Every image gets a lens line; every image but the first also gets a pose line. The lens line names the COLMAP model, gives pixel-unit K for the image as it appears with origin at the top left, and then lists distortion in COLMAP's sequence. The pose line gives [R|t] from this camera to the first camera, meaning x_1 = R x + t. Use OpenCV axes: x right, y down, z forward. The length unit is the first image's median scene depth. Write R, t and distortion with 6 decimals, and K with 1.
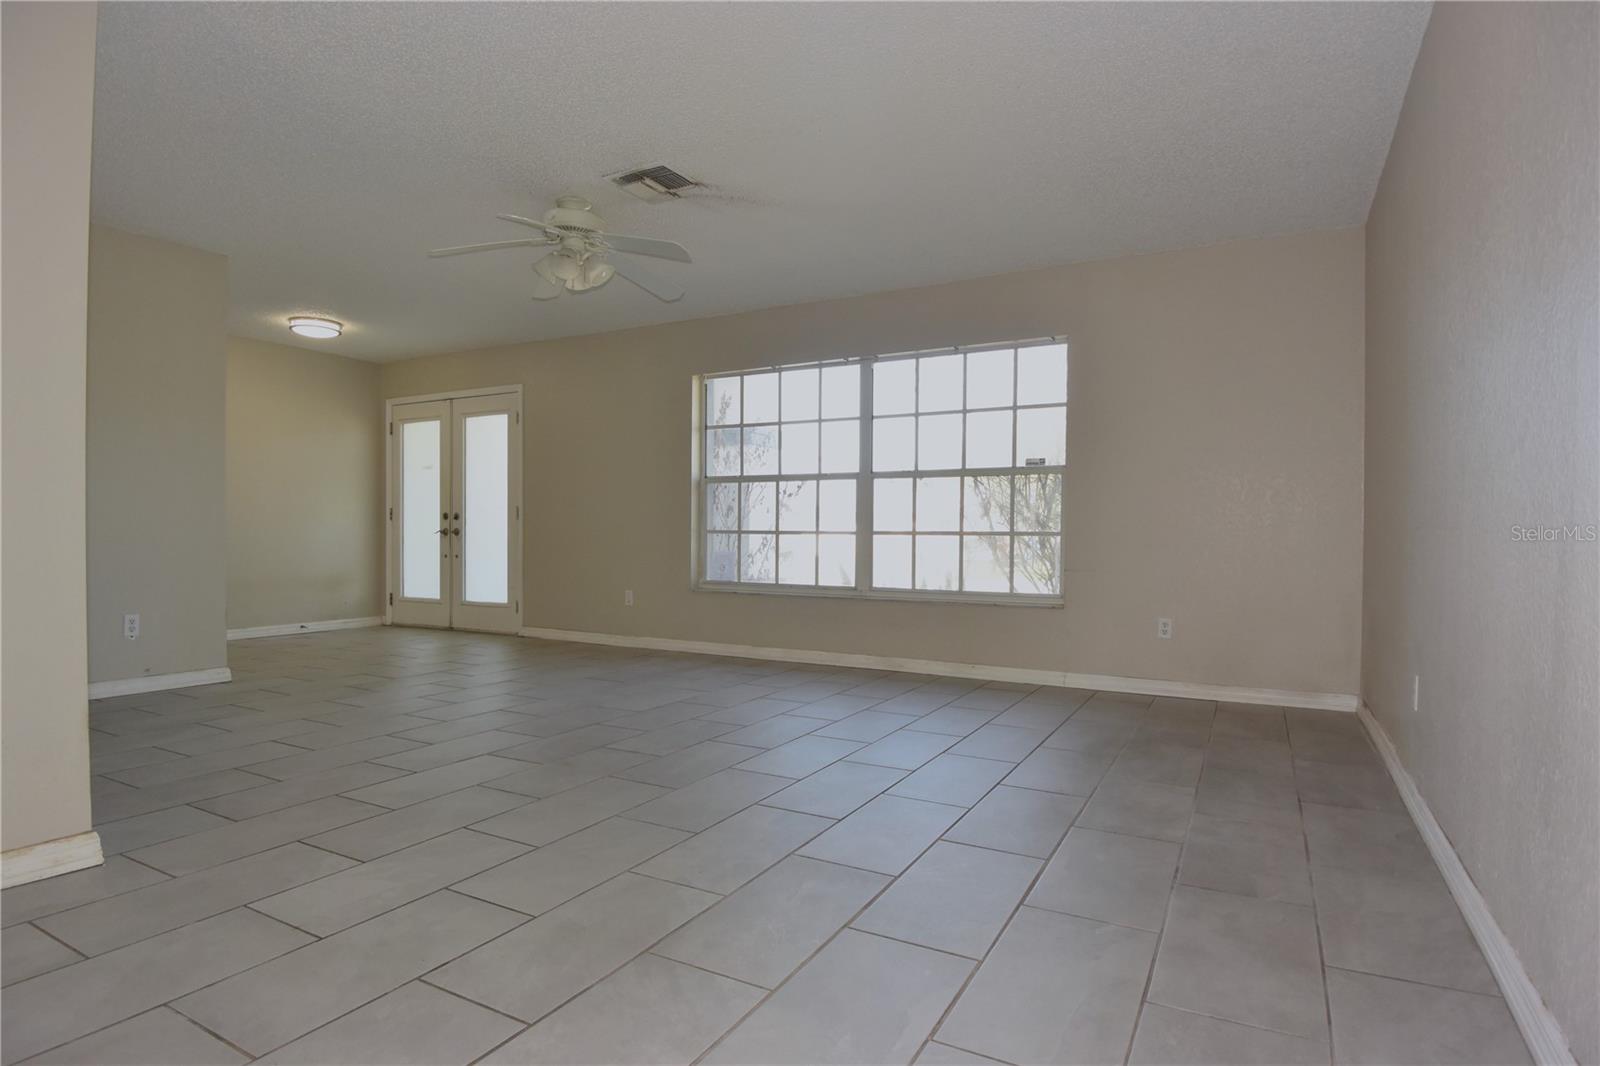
lens RADIAL K [[838.4, 0, 809.4], [0, 838.4, 539.3], [0, 0, 1]] dist [0.005437, -0.033074]
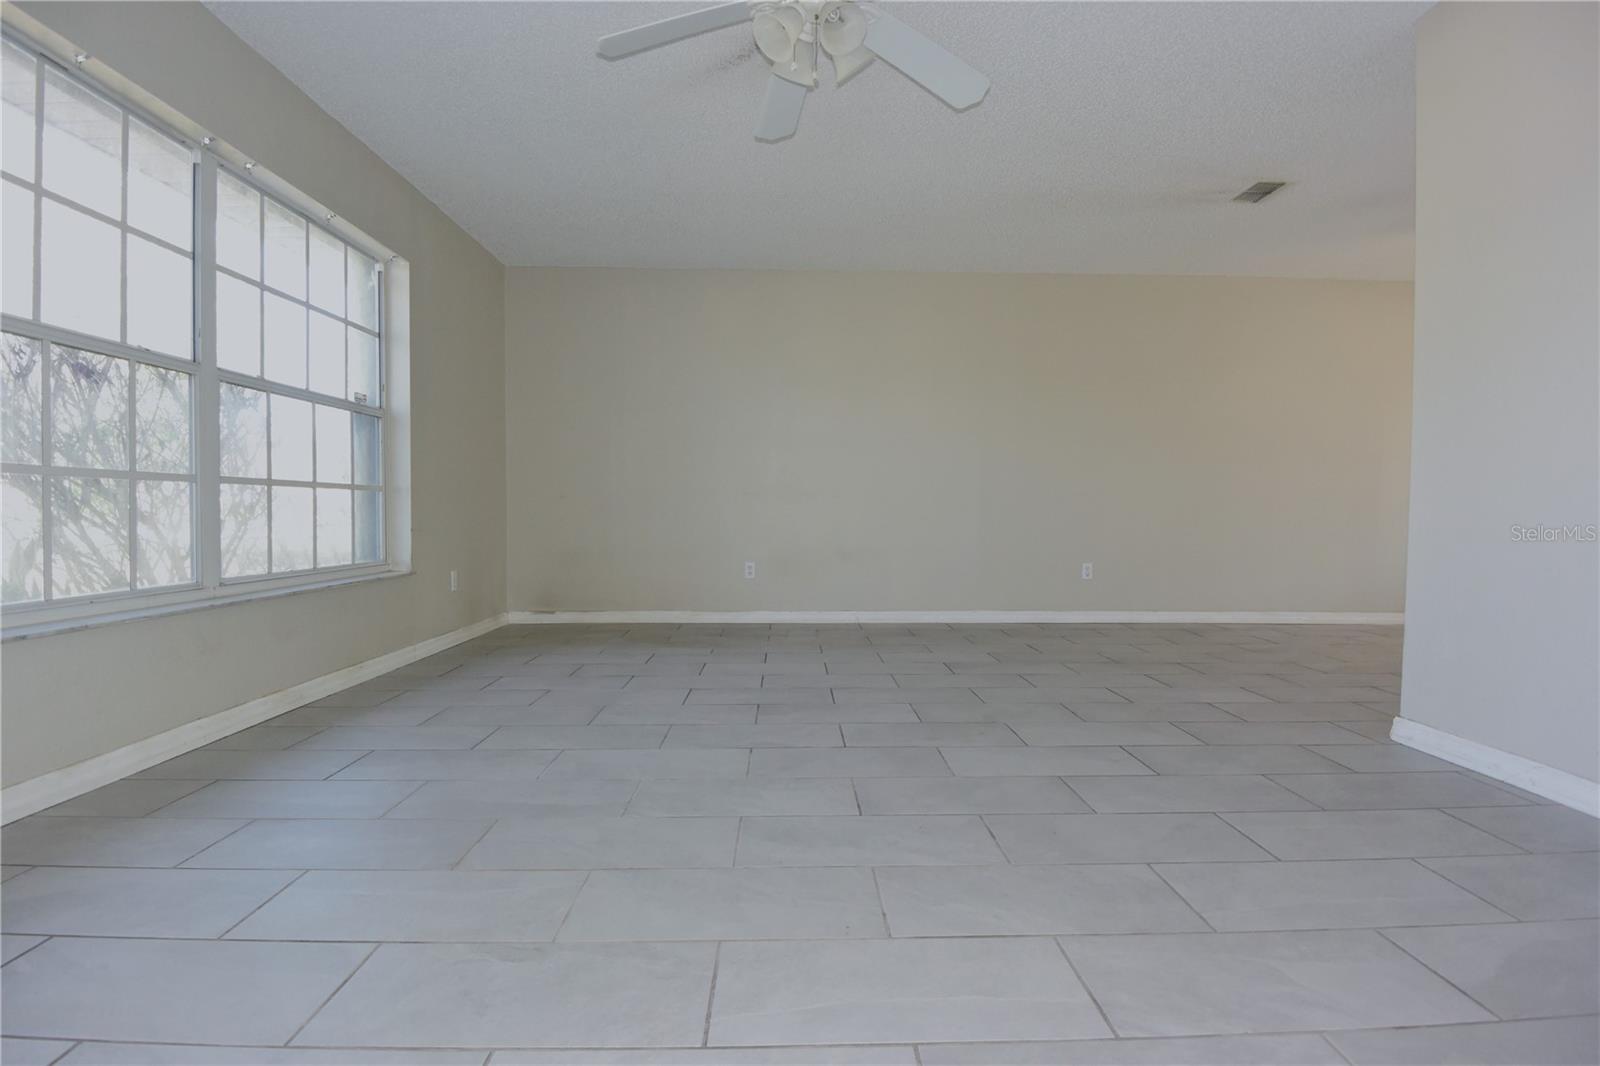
lens RADIAL K [[838.4, 0, 809.4], [0, 838.4, 539.3], [0, 0, 1]] dist [0.005437, -0.033074]
pose [[-0.513415, -0.035491, 0.857406, -0.517922], [-0.004756, 0.999247, 0.038515, 0.007054], [-0.858128, 0.015697, -0.513197, 0.850894]]
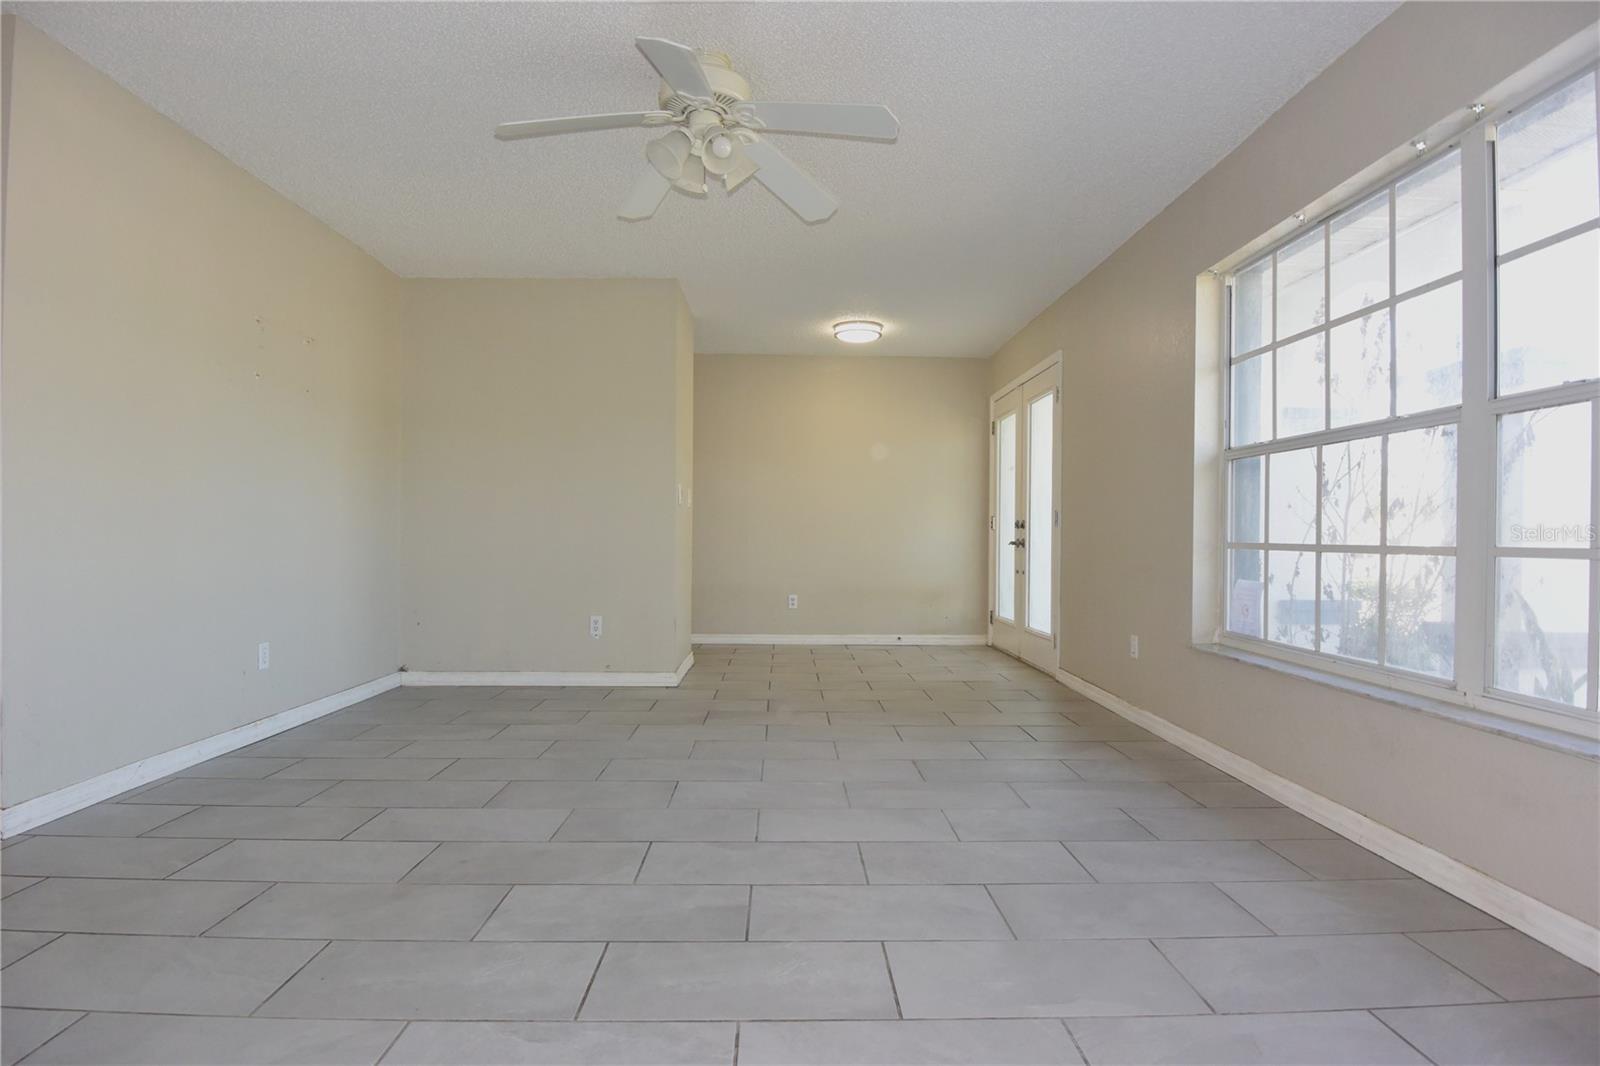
lens RADIAL K [[838.4, 0, 809.4], [0, 838.4, 539.3], [0, 0, 1]] dist [0.005437, -0.033074]
pose [[0.512027, 0.000976, -0.858969, 0.221015], [-0.010418, 0.999933, -0.005074, -0.007417], [0.858906, 0.011547, 0.512003, 0.471887]]
